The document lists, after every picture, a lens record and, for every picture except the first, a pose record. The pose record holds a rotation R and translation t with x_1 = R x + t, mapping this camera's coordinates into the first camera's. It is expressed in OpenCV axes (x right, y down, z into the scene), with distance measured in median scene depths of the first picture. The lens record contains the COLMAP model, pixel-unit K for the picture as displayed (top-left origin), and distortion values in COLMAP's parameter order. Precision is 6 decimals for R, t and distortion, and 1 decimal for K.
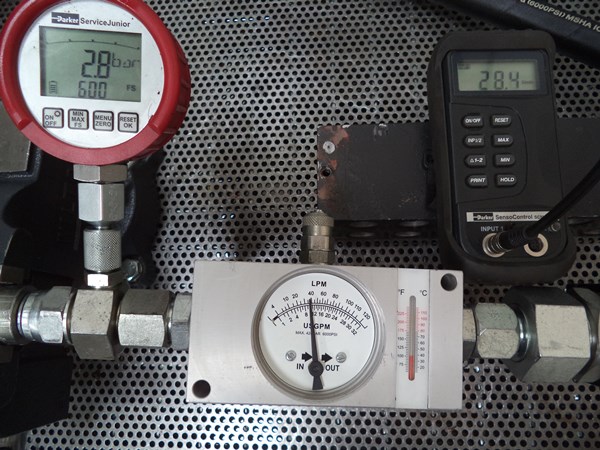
lens RADIAL K [[478.3, 0, 300.2], [0, 478.3, 223.0], [0, 0, 1]] dist [-0.018478, -0.005636]
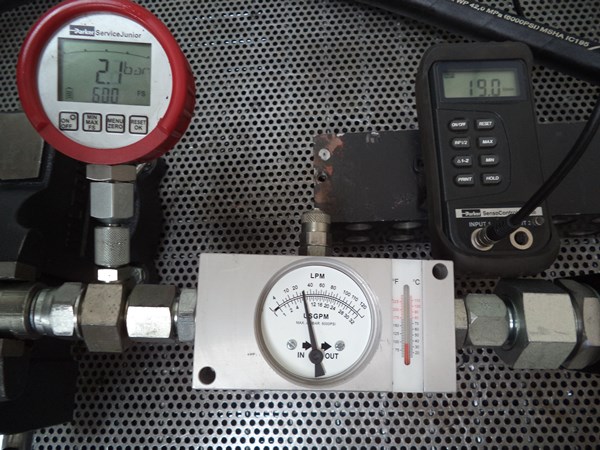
lens RADIAL K [[478.3, 0, 299.8], [0, 478.3, 222.7], [0, 0, 1]] dist [-0.018478, -0.005636]
pose [[0.999875, -0.013377, 0.008461, -0.005229], [0.013856, 0.998139, -0.059386, 0.050284], [-0.007651, 0.059496, 0.998199, -0.042437]]
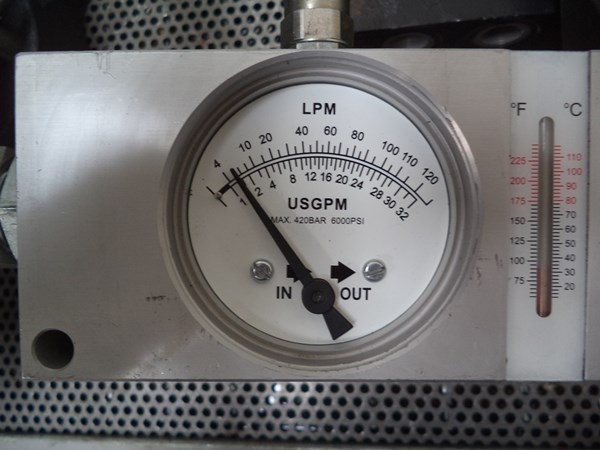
lens RADIAL K [[478.3, 0, 300.5], [0, 478.3, 225.0], [0, 0, 1]] dist [-0.018478, -0.005636]
pose [[0.997236, -0.038148, -0.063757, 0.032086], [0.046808, 0.988990, 0.140386, 0.119024], [0.057699, -0.142983, 0.988042, 0.384881]]
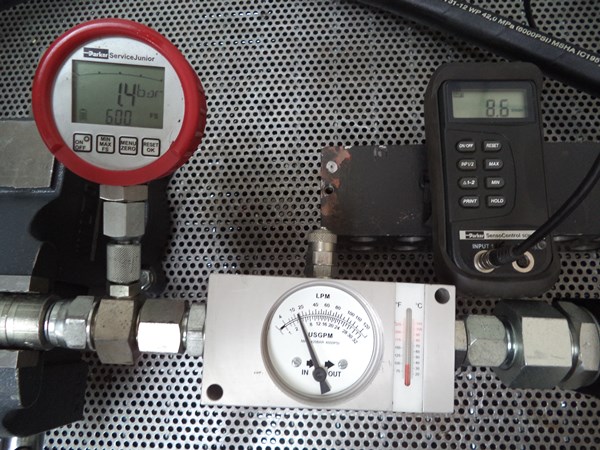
lens RADIAL K [[478.3, 0, 299.9], [0, 478.3, 223.0], [0, 0, 1]] dist [-0.018478, -0.005636]
pose [[0.999941, 0.010236, 0.003674, -0.013197], [-0.010186, 0.999857, -0.013508, -0.016494], [-0.003812, 0.013470, 0.999902, -0.061525]]
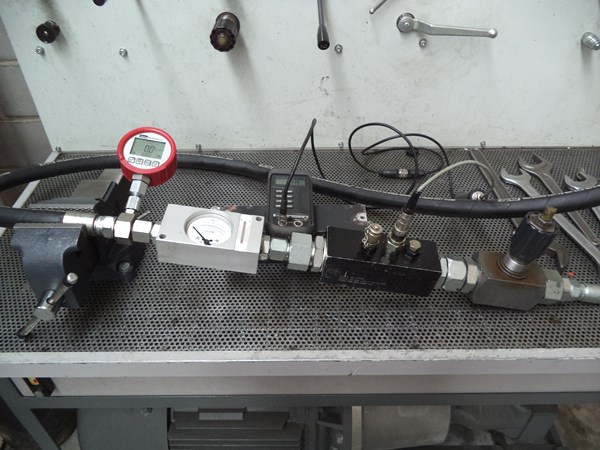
lens RADIAL K [[478.3, 0, 299.8], [0, 478.3, 223.9], [0, 0, 1]] dist [-0.018478, -0.005636]
pose [[0.995367, 0.073753, 0.061679, 0.255646], [-0.020909, 0.792219, -0.609879, 1.241110], [-0.093844, 0.605764, 0.790091, -0.814044]]
